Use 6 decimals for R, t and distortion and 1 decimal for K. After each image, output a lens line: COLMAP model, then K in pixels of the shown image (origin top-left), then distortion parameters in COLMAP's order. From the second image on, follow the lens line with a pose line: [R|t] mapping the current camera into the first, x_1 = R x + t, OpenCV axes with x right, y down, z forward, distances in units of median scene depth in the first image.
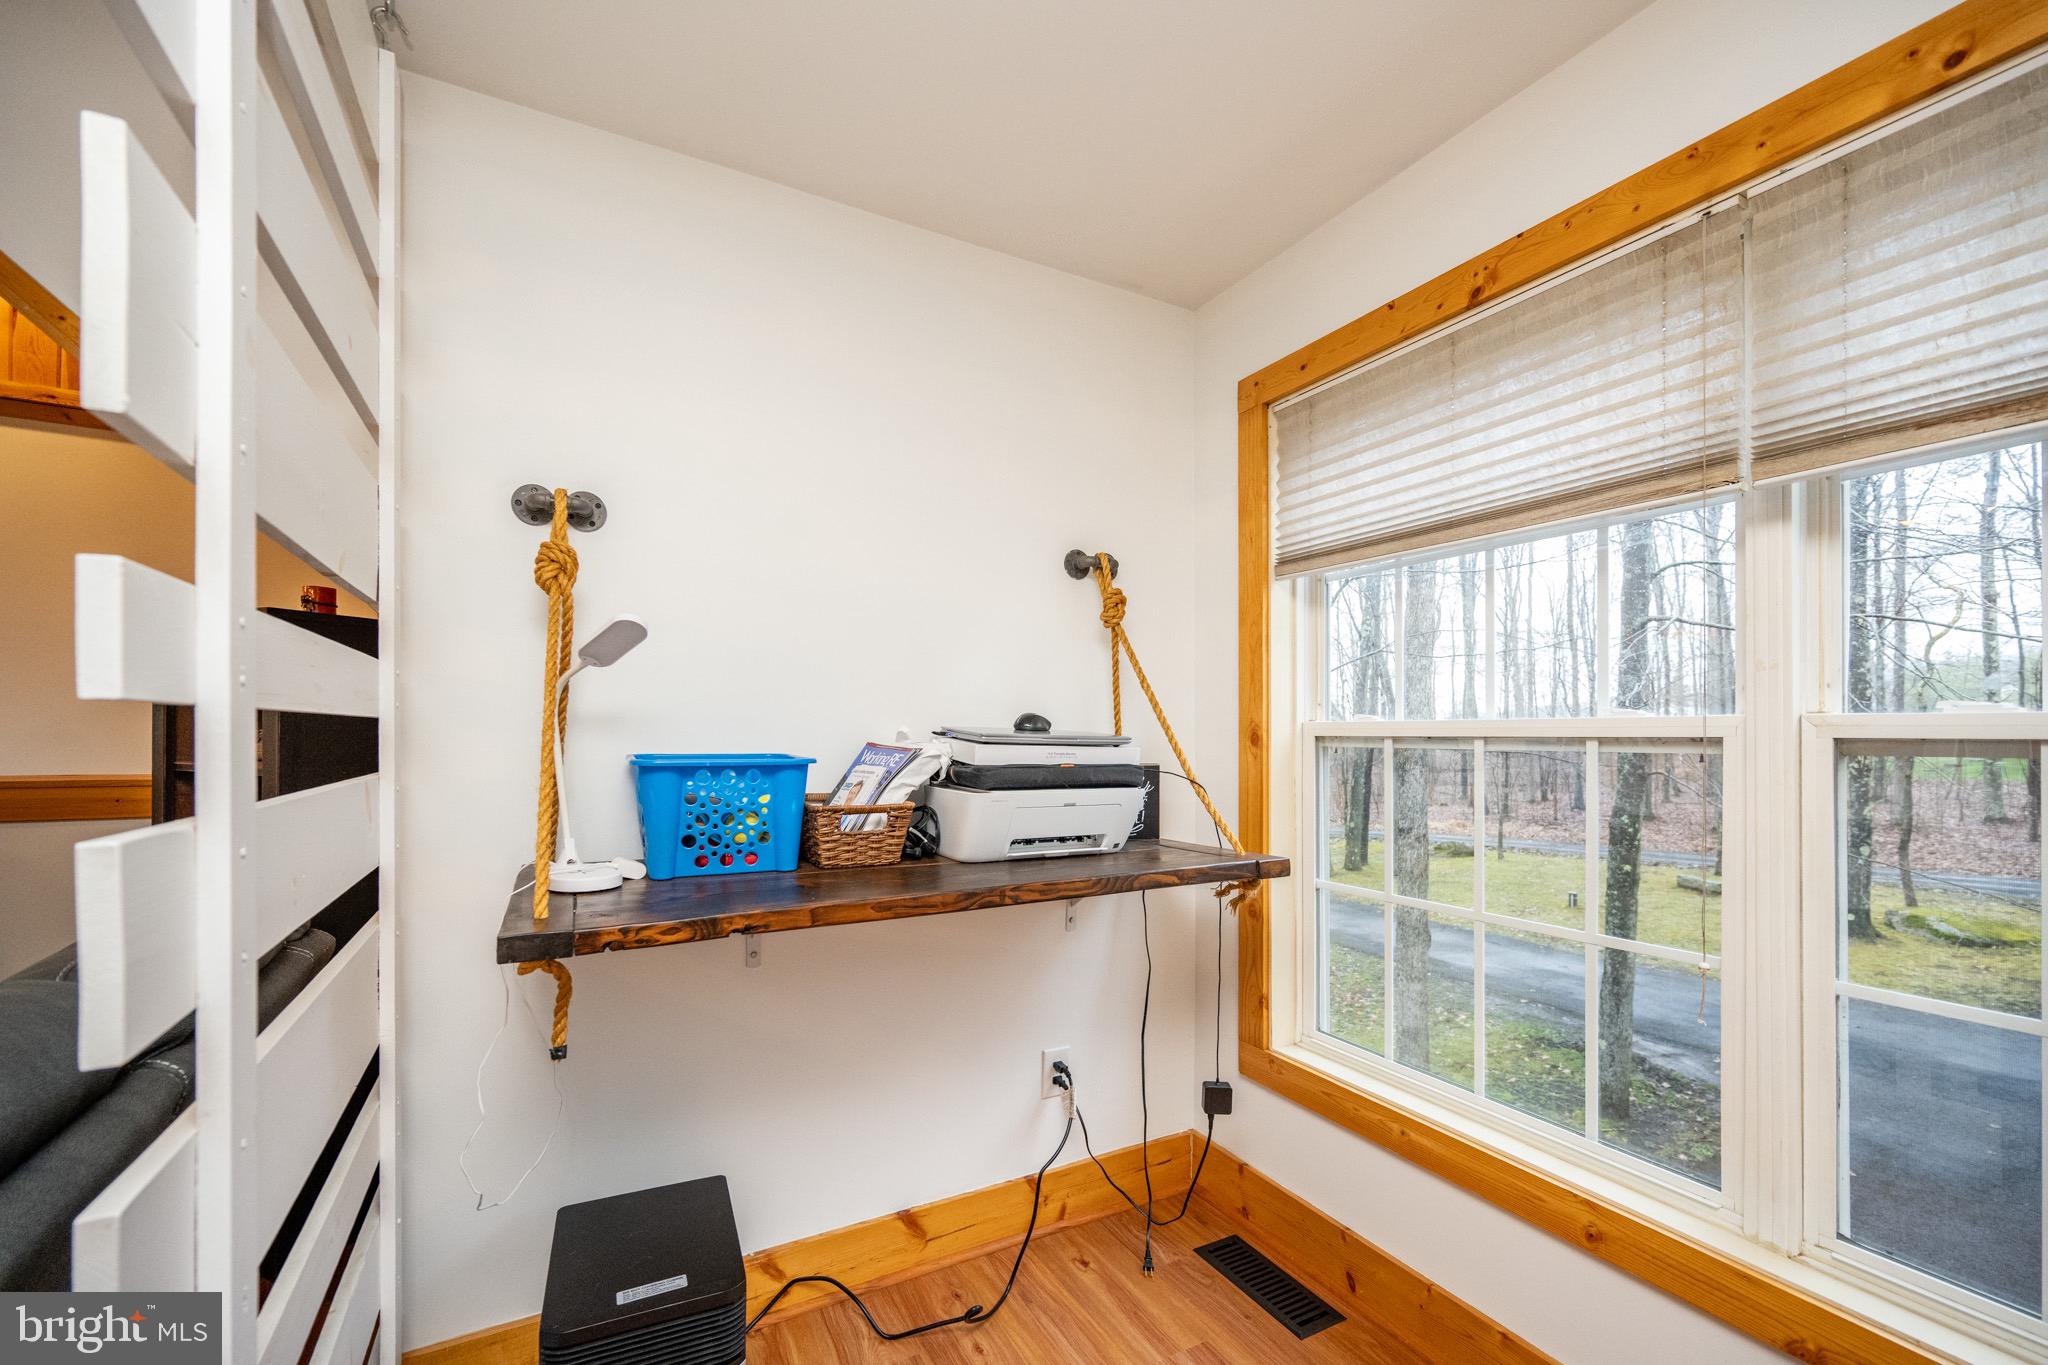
lens RADIAL K [[833.2, 0, 1017.0], [0, 833.2, 731.4], [0, 0, 1]] dist [-0.001459, -0.000299]
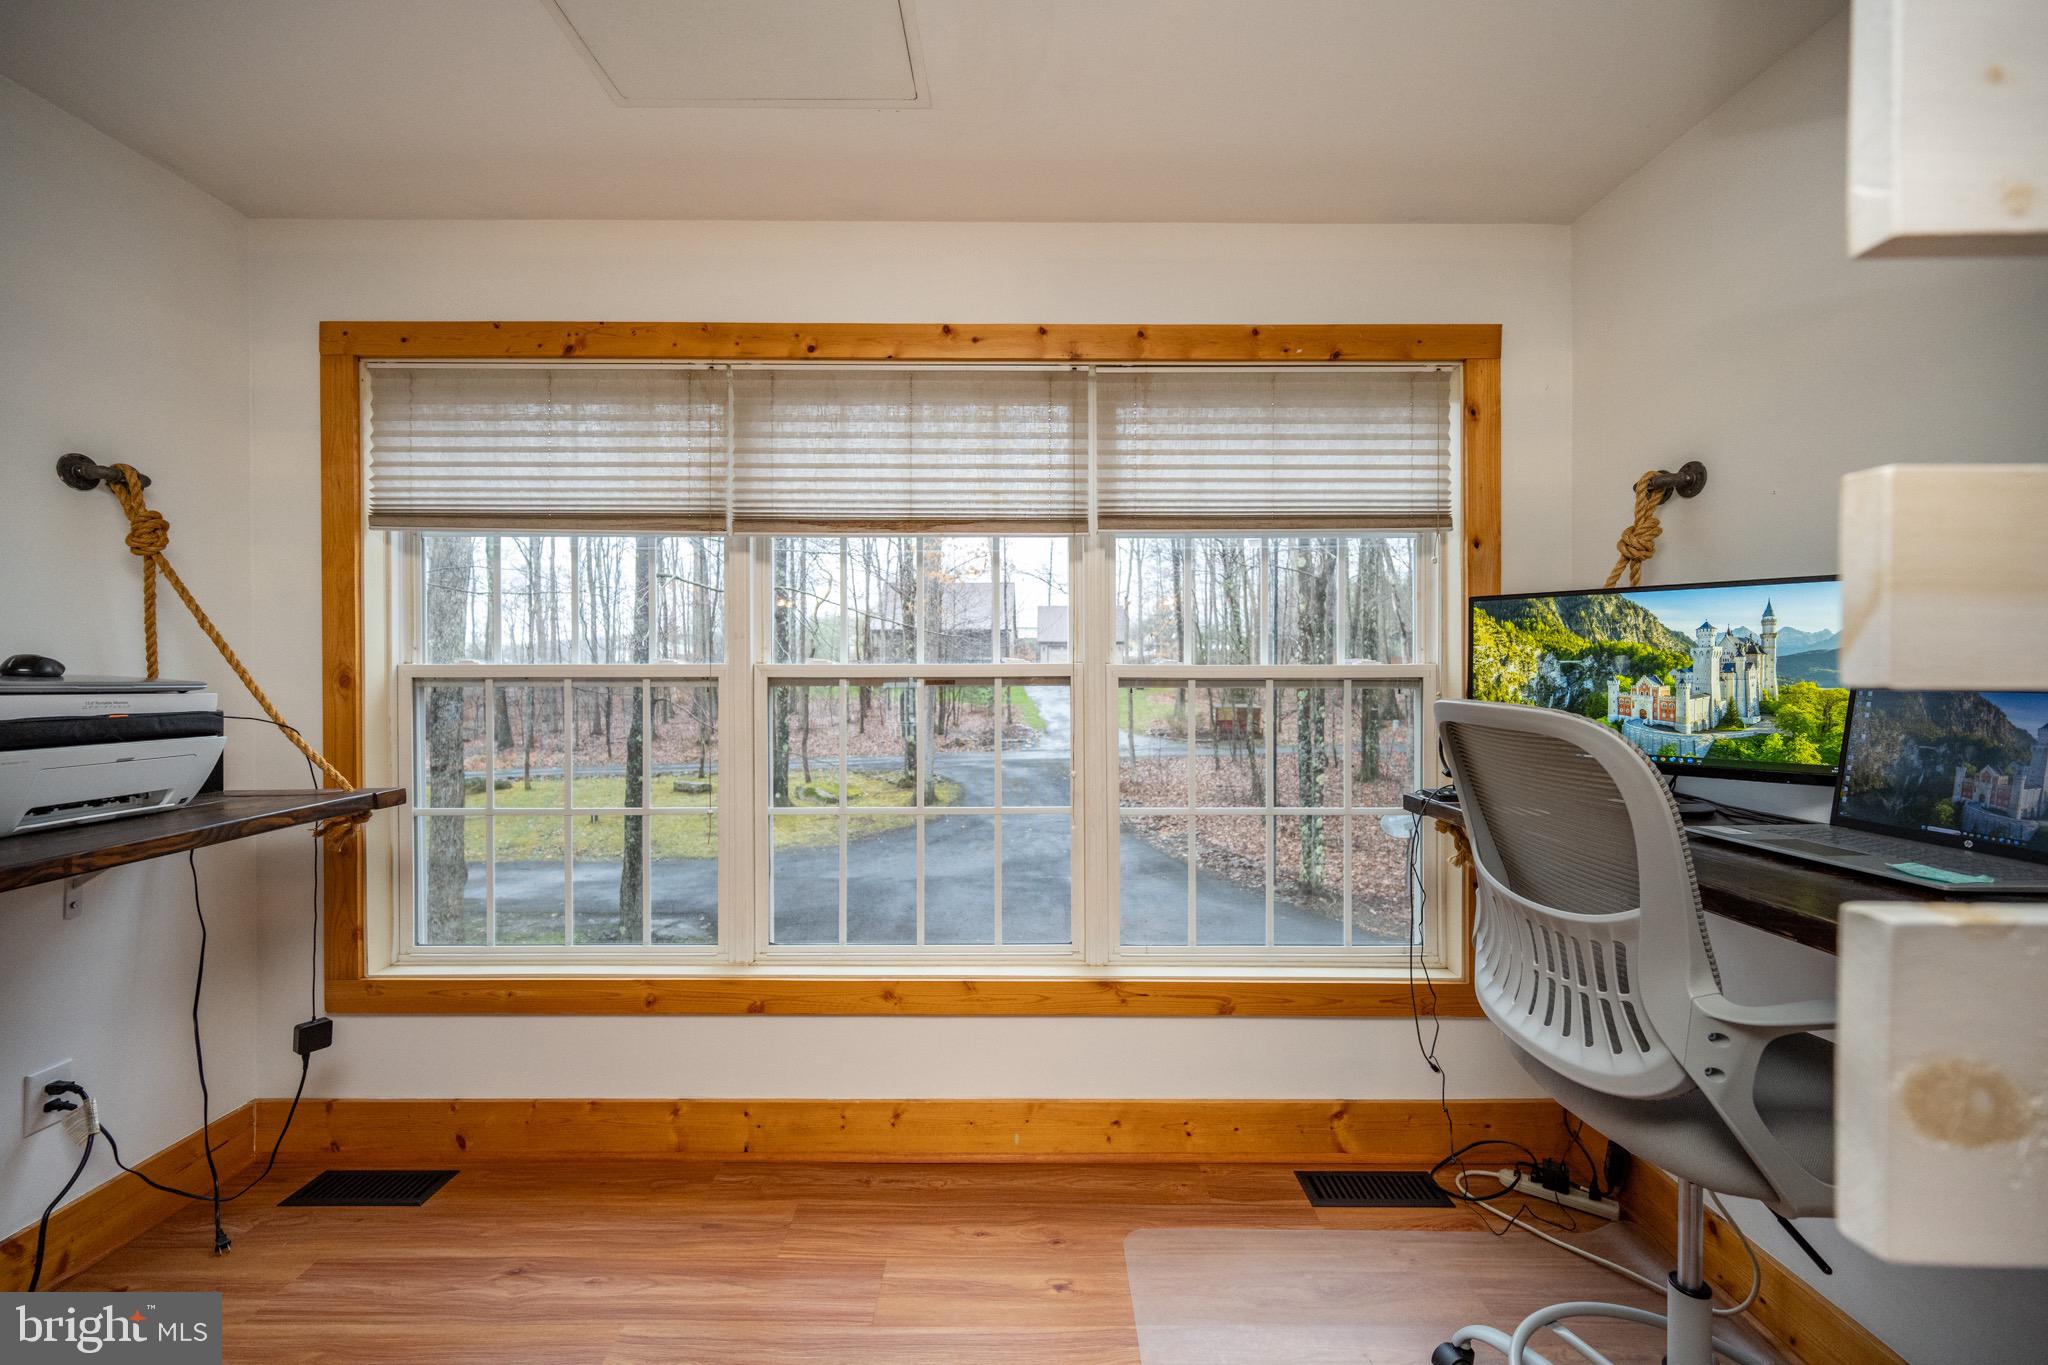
lens RADIAL K [[811.9, 0, 1016.9], [0, 811.9, 663.4], [0, 0, 1]] dist [-0.000503, 0.000122]
pose [[0.478262, 0.001000, 0.878217, -0.199314], [-0.000144, 0.999999, -0.001061, -0.011742], [-0.878217, 0.000381, 0.478262, -0.206564]]
